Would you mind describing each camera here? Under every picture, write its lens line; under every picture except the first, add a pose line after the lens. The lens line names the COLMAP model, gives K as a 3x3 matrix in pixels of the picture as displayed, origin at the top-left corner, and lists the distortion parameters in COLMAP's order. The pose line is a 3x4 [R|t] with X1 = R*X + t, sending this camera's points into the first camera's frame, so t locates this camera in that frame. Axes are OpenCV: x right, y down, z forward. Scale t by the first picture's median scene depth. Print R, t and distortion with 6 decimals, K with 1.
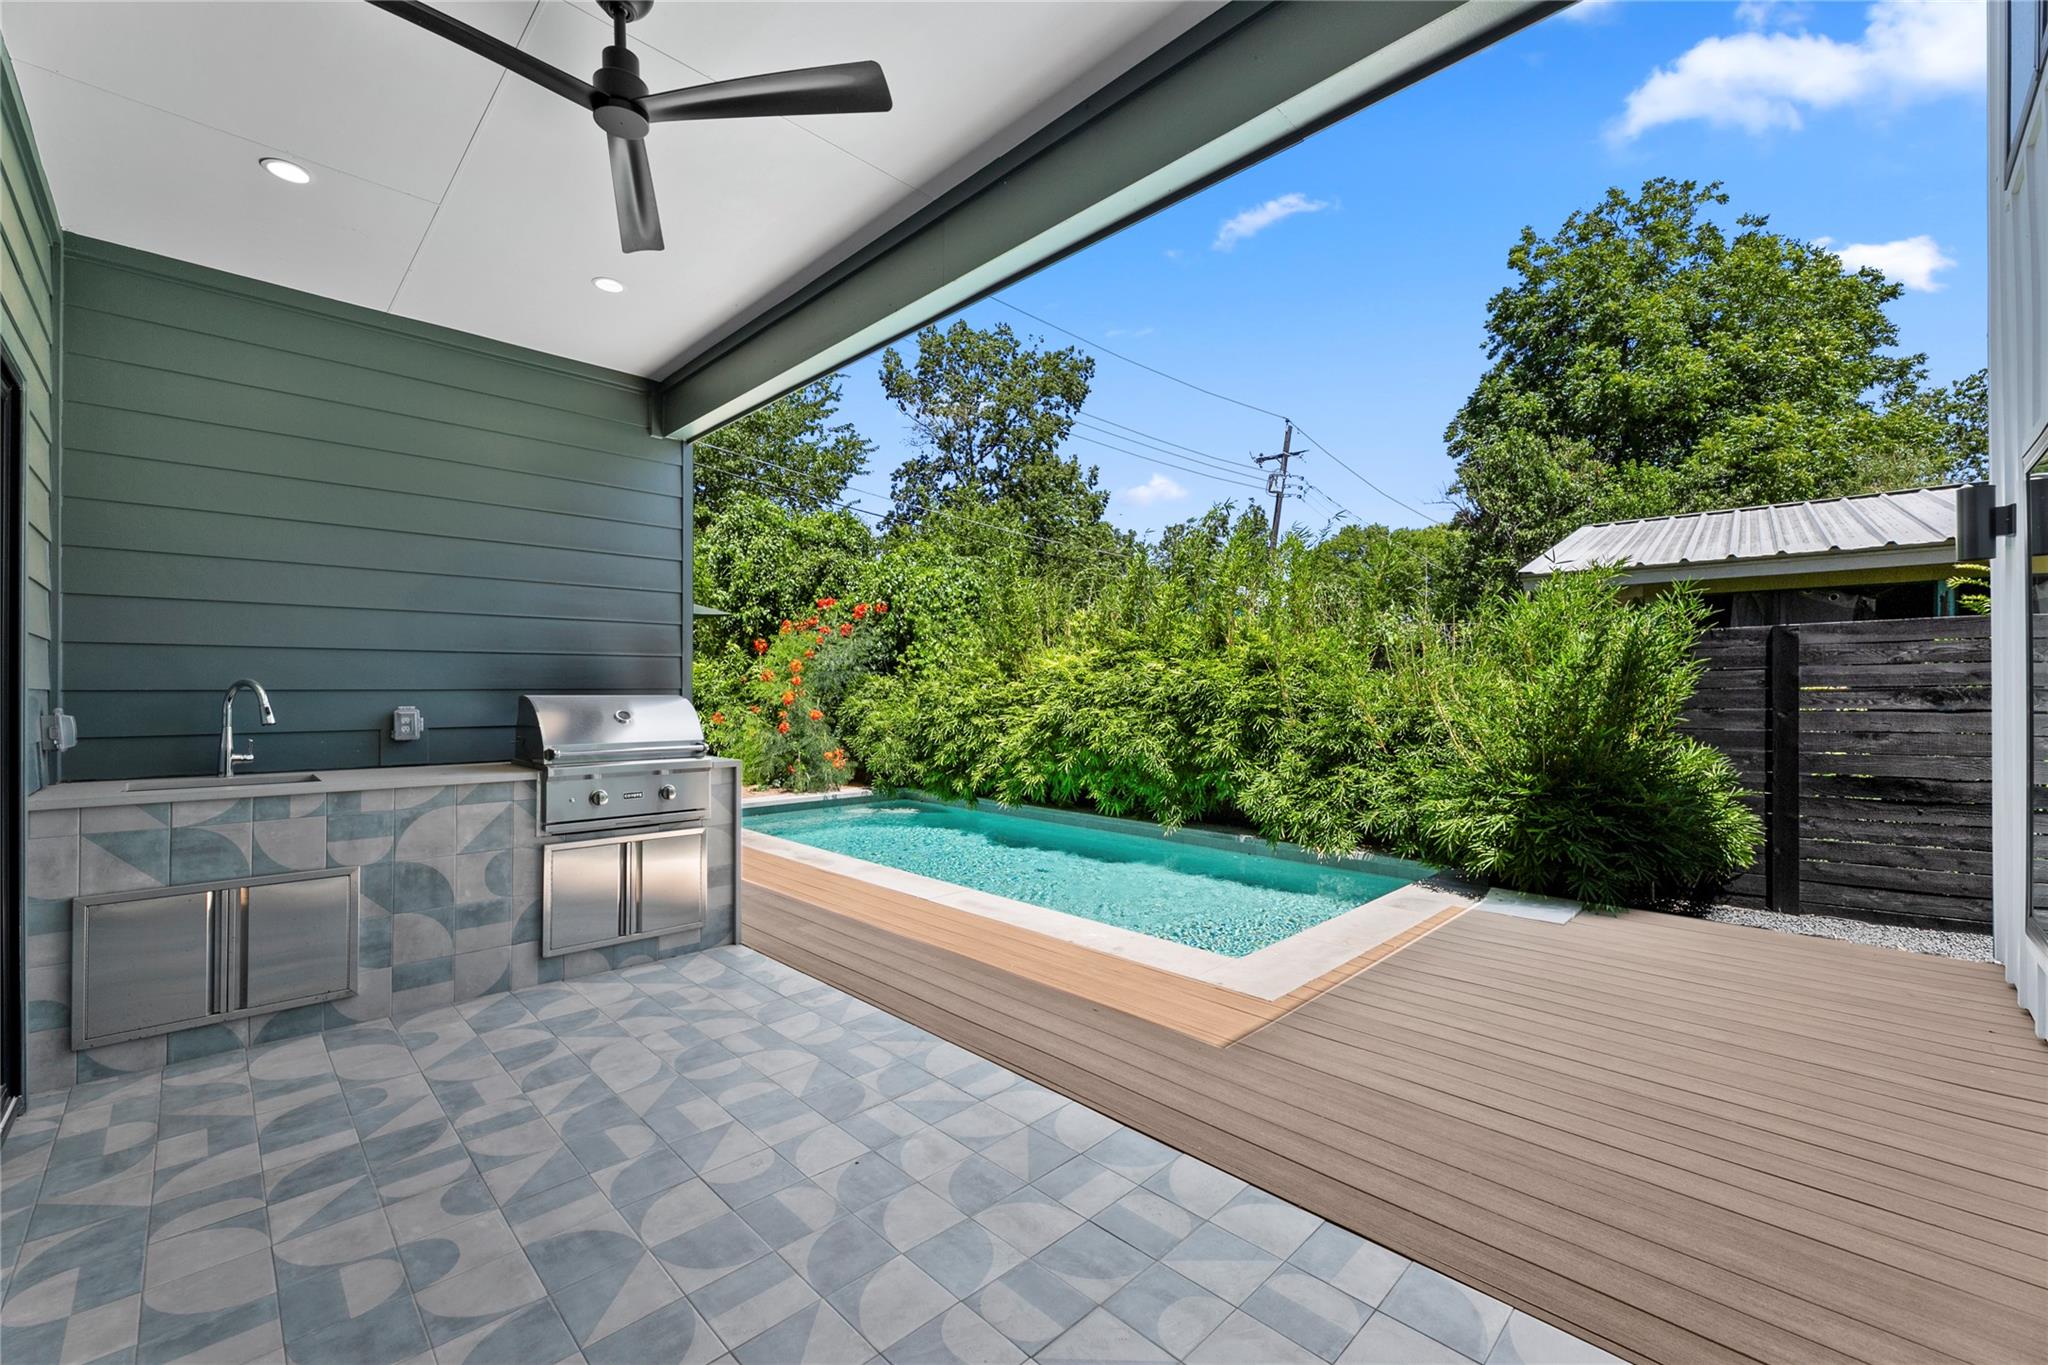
lens RADIAL K [[840.6, 0, 1013.0], [0, 840.6, 681.7], [0, 0, 1]] dist [0.001996, -0.000954]
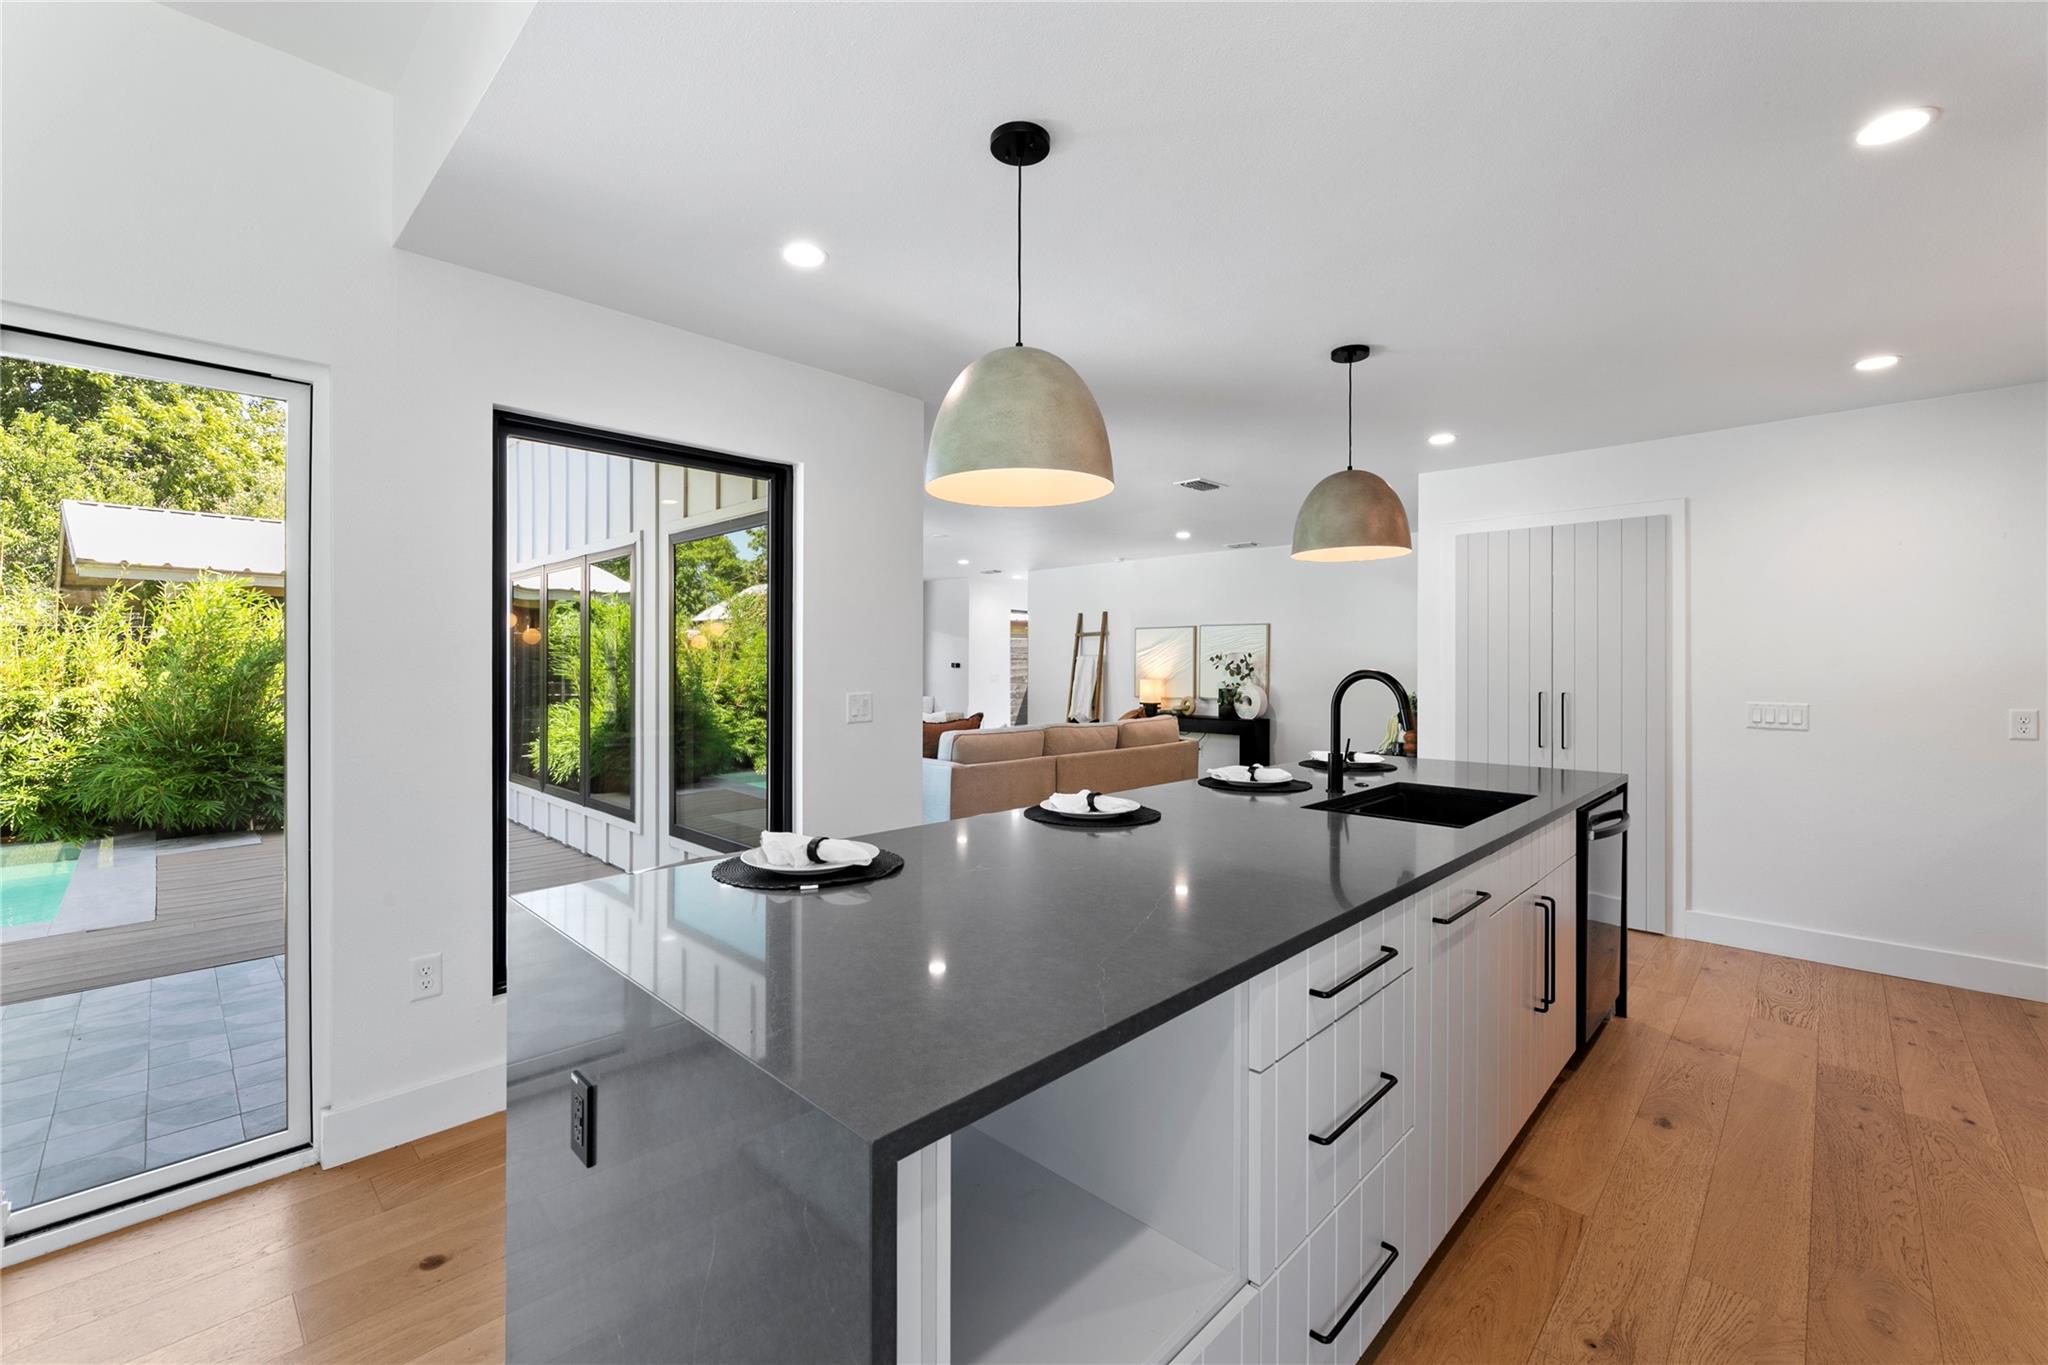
lens RADIAL K [[840.6, 0, 1018.5], [0, 840.6, 670.3], [0, 0, 1]] dist [0.001996, -0.000954]
pose [[-0.029928, -0.007377, 0.999525, -0.884057], [-0.005835, 0.999957, 0.007206, -0.028580], [-0.999535, -0.005617, -0.029969, -0.272061]]
